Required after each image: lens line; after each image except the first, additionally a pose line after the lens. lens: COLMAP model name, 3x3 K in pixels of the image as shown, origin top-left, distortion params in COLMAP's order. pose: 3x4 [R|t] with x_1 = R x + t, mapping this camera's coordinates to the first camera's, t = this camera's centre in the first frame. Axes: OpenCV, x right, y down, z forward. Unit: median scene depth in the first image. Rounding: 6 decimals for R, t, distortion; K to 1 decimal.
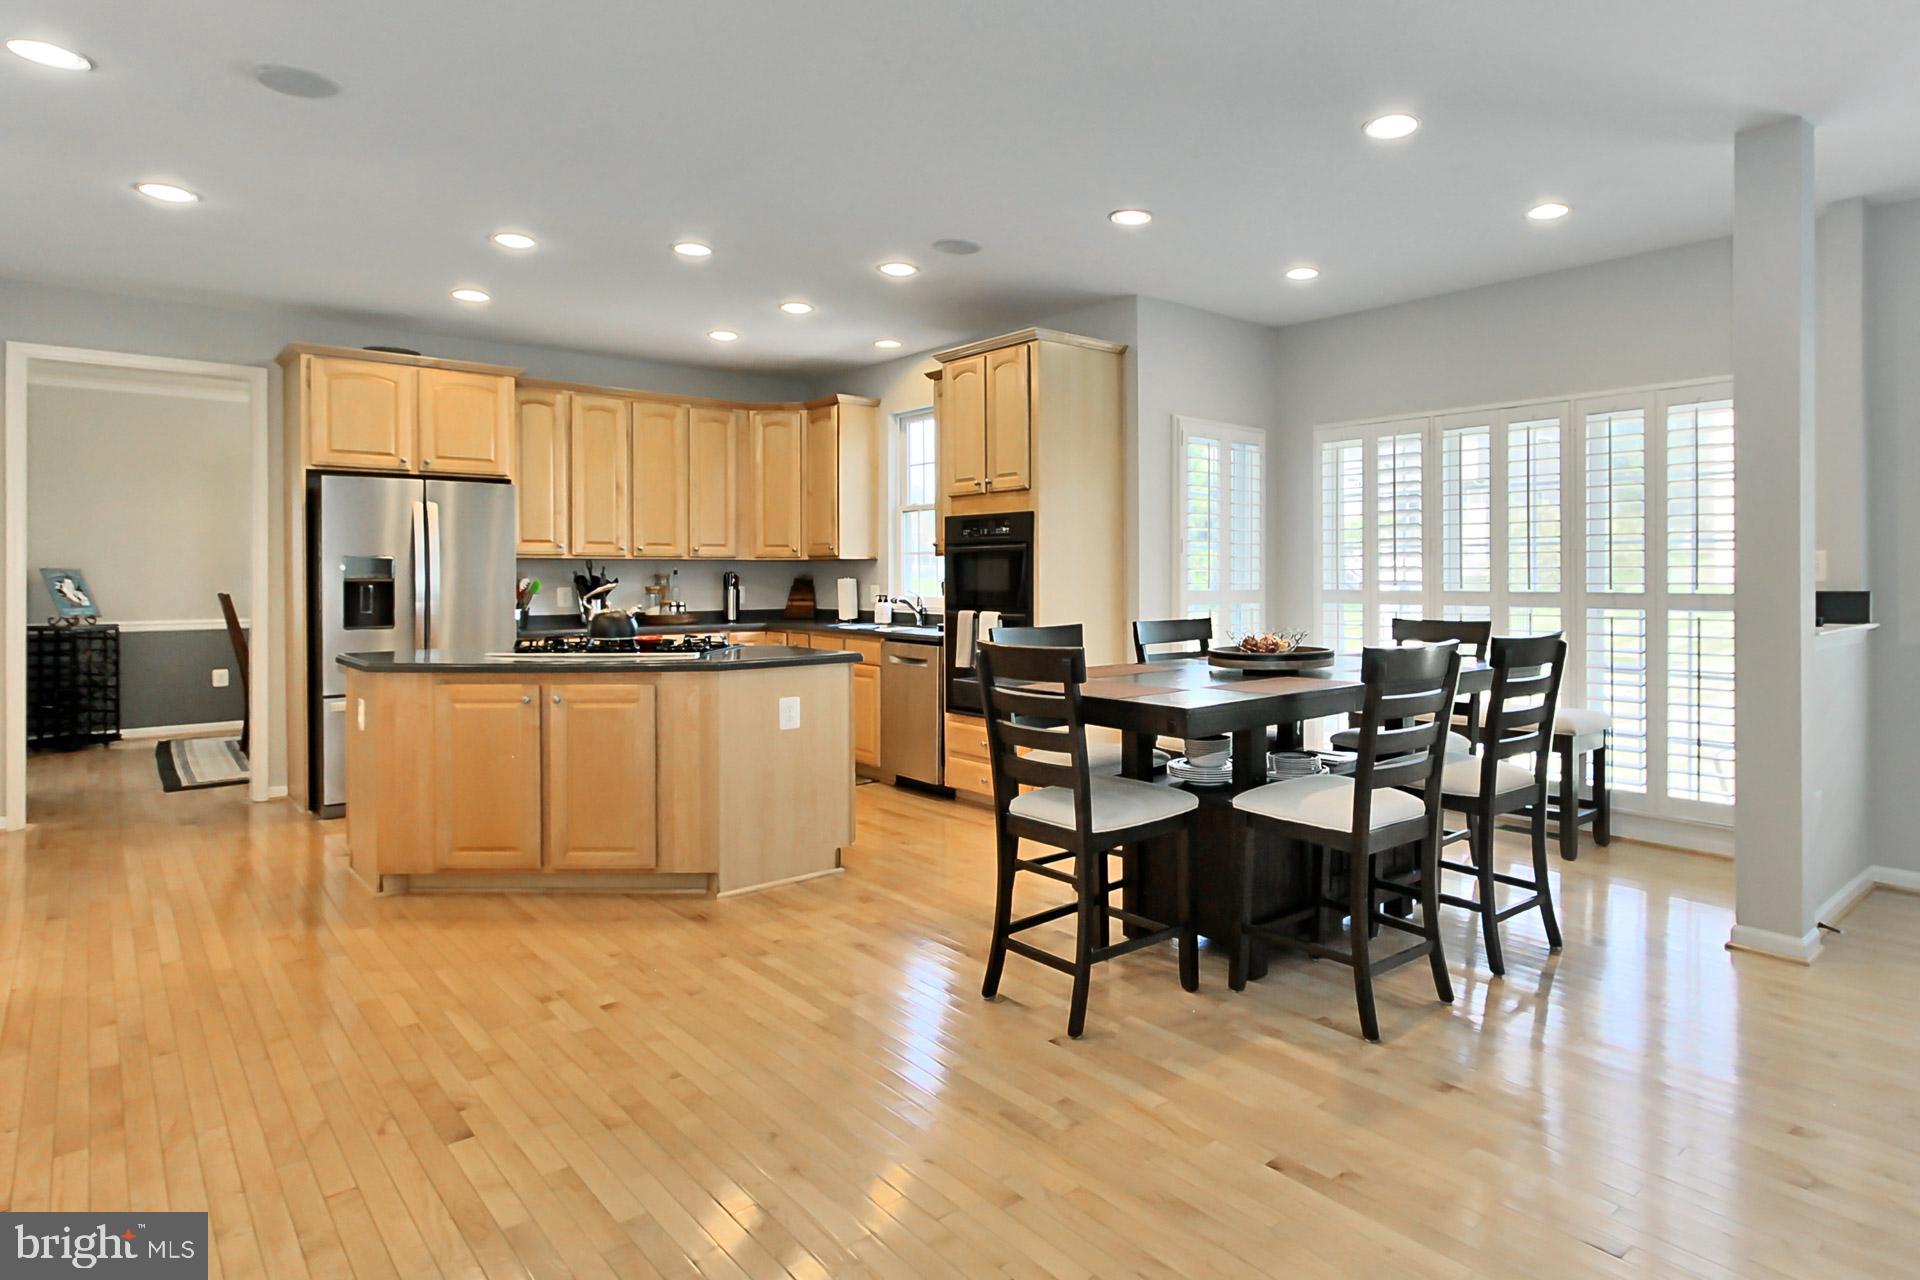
lens RADIAL K [[1033.0, 0, 1108.6], [0, 1033.0, 583.2], [0, 0, 1]] dist [0.001583, 0.007415]
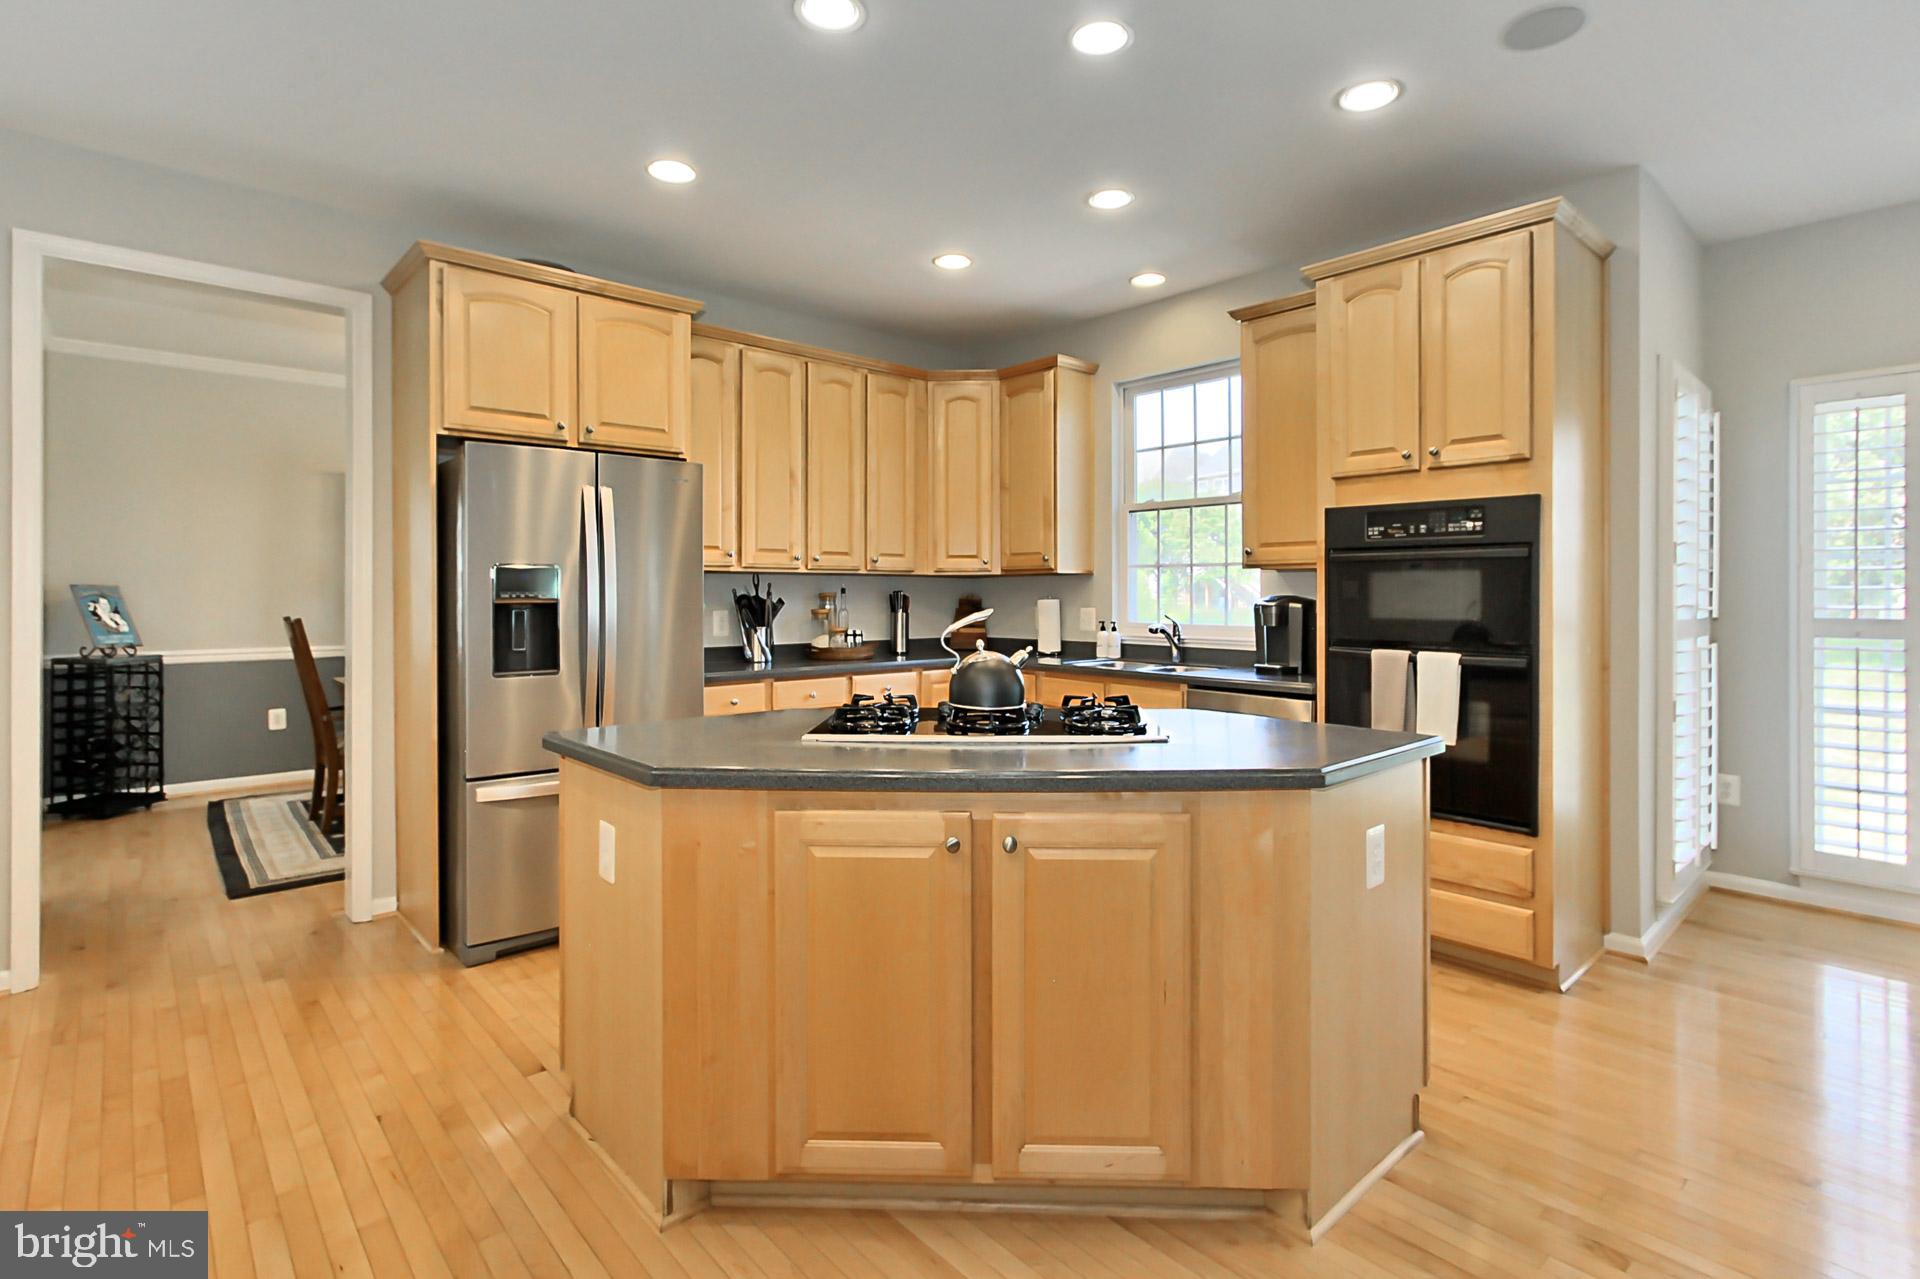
lens RADIAL K [[1033.0, 0, 1013.0], [0, 1033.0, 602.6], [0, 0, 1]] dist [0.001583, 0.007415]
pose [[0.997870, 0.003259, -0.065148, -0.283525], [-0.003245, 0.999995, 0.000319, -0.002578], [0.065149, -0.000107, 0.997876, 0.283872]]
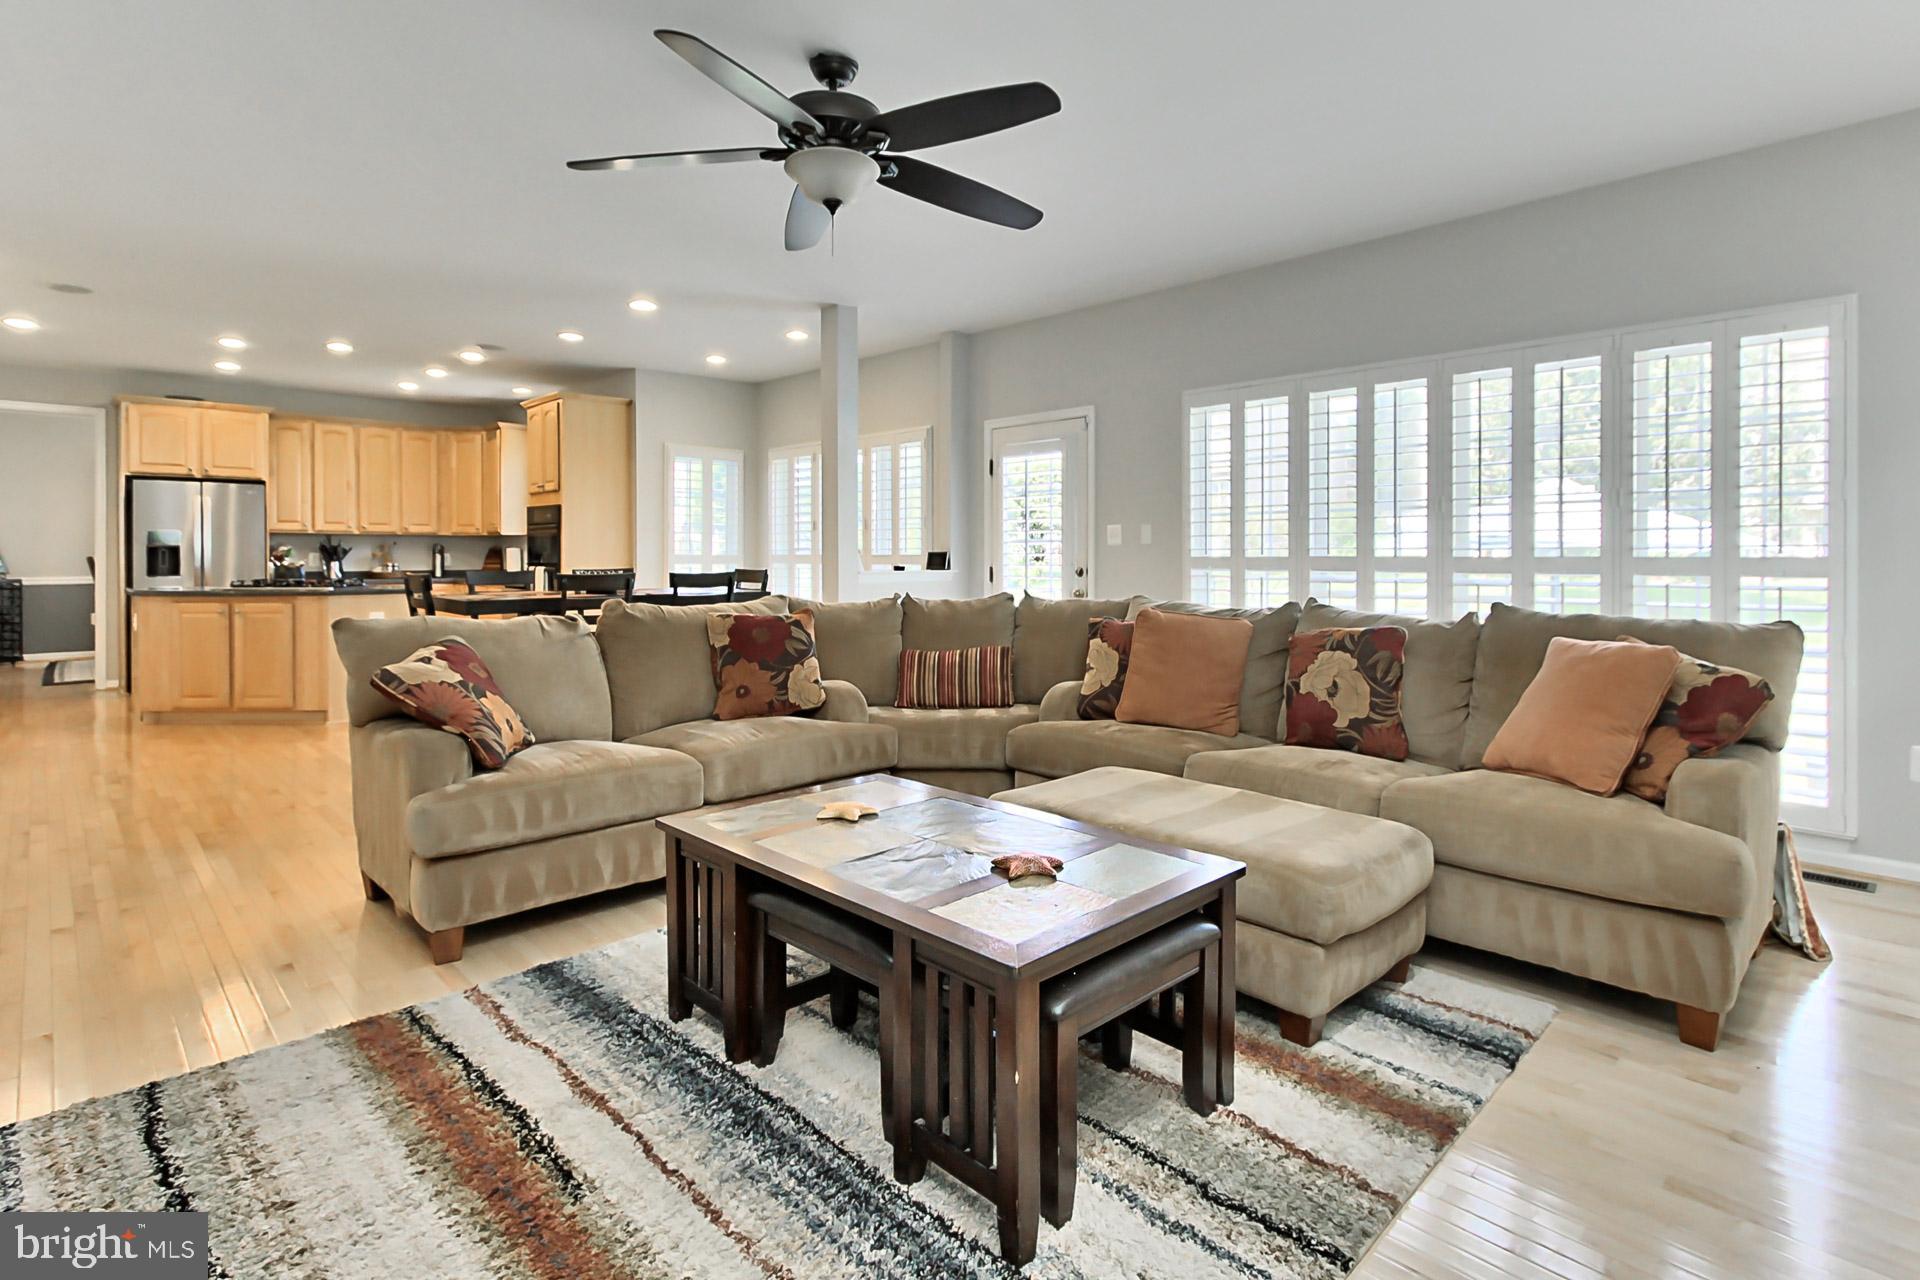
lens RADIAL K [[928.7, 0, 922.5], [0, 928.7, 568.5], [0, 0, 1]] dist [0.001332, 0.005273]
pose [[0.999876, 0.001454, -0.015667, 0.405413], [-0.001300, 0.999951, 0.009798, 0.012823], [0.015680, -0.009776, 0.999829, -0.349436]]
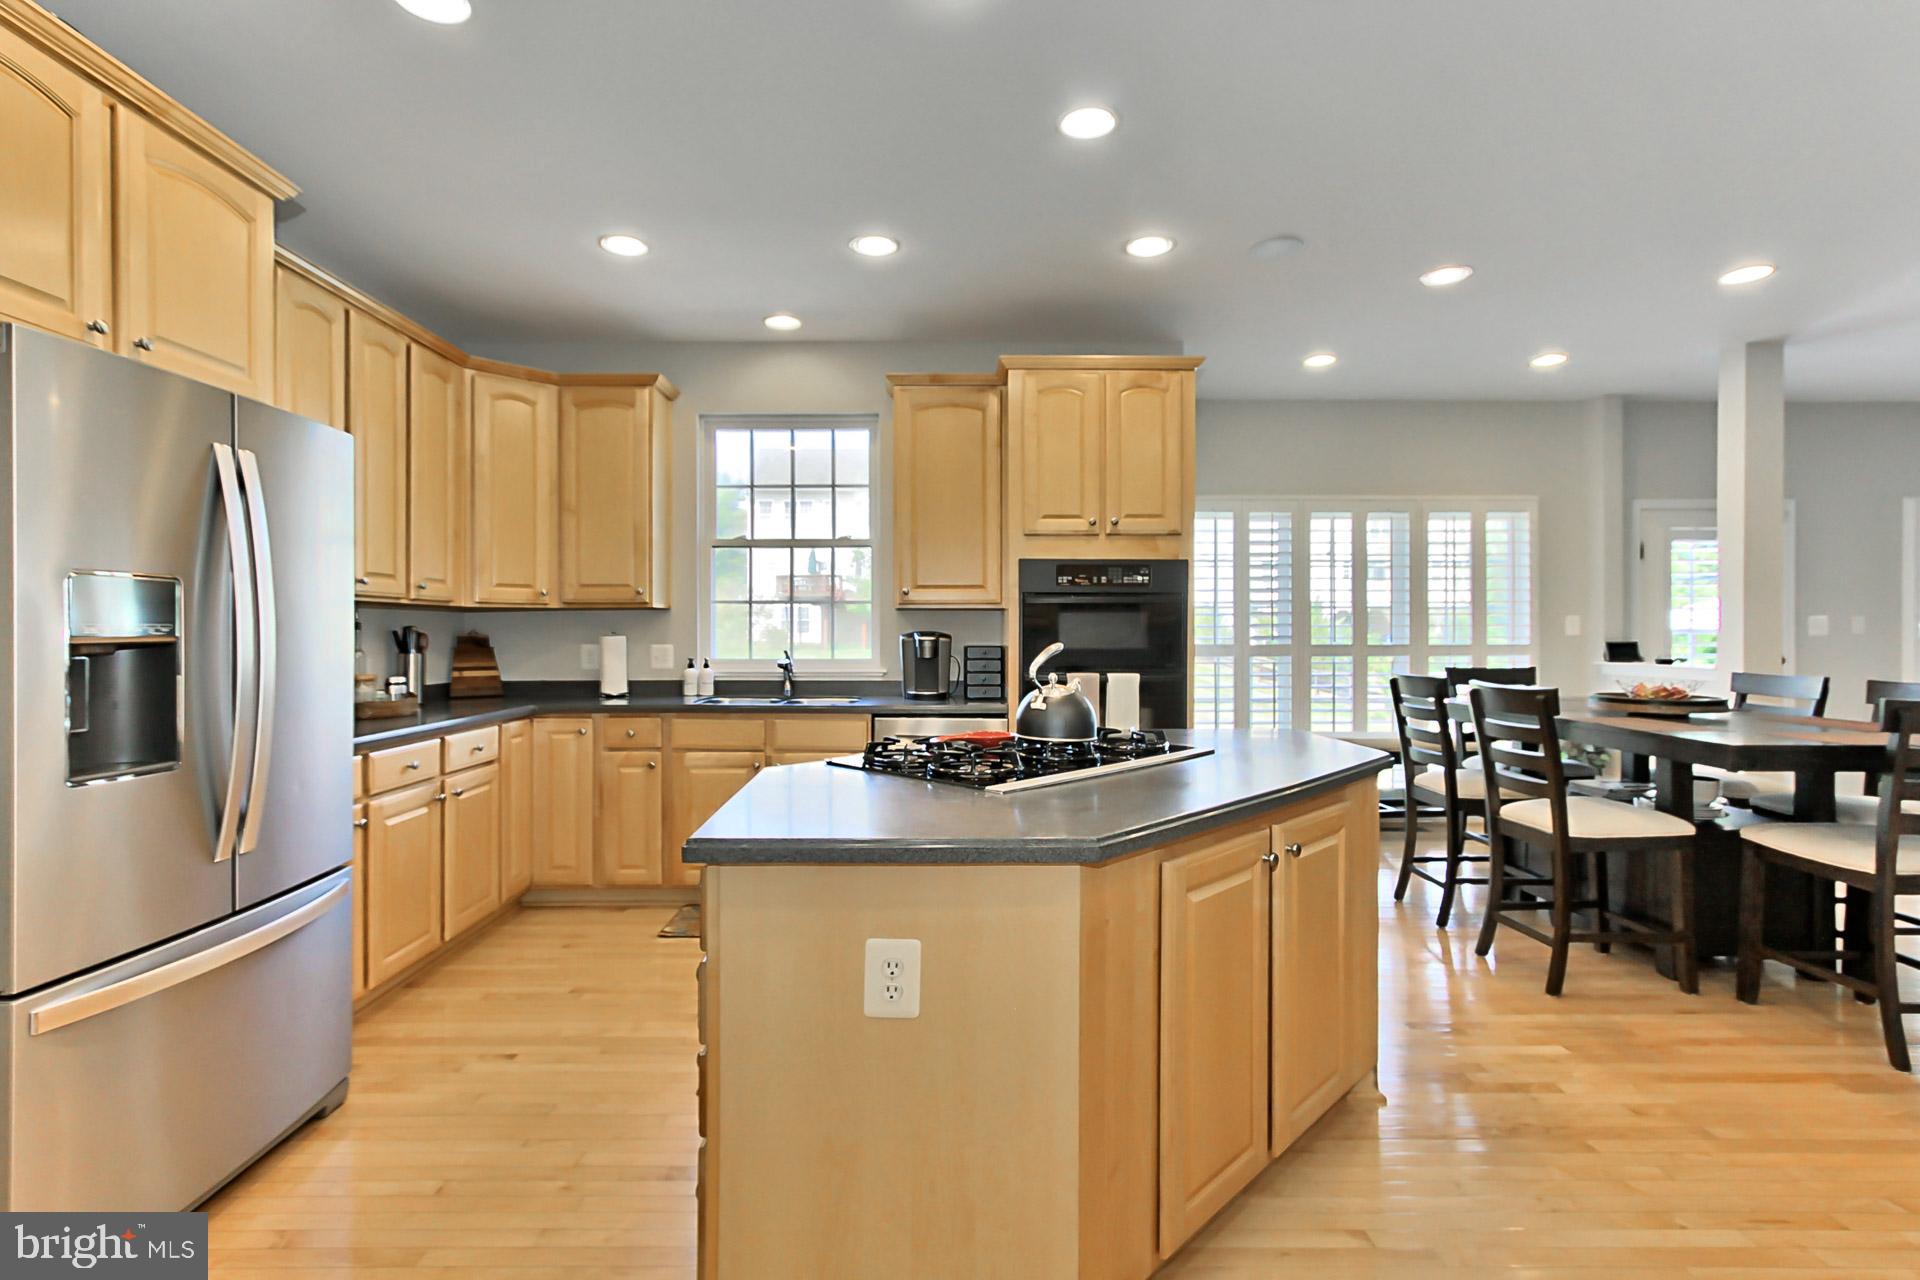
lens RADIAL K [[928.7, 0, 910.6], [0, 928.7, 631.2], [0, 0, 1]] dist [0.001332, 0.005273]
pose [[0.695226, 0.002357, 0.718788, -0.688580], [0.004726, 0.999958, -0.007850, -0.001897], [-0.718776, 0.008855, 0.695185, 0.508545]]
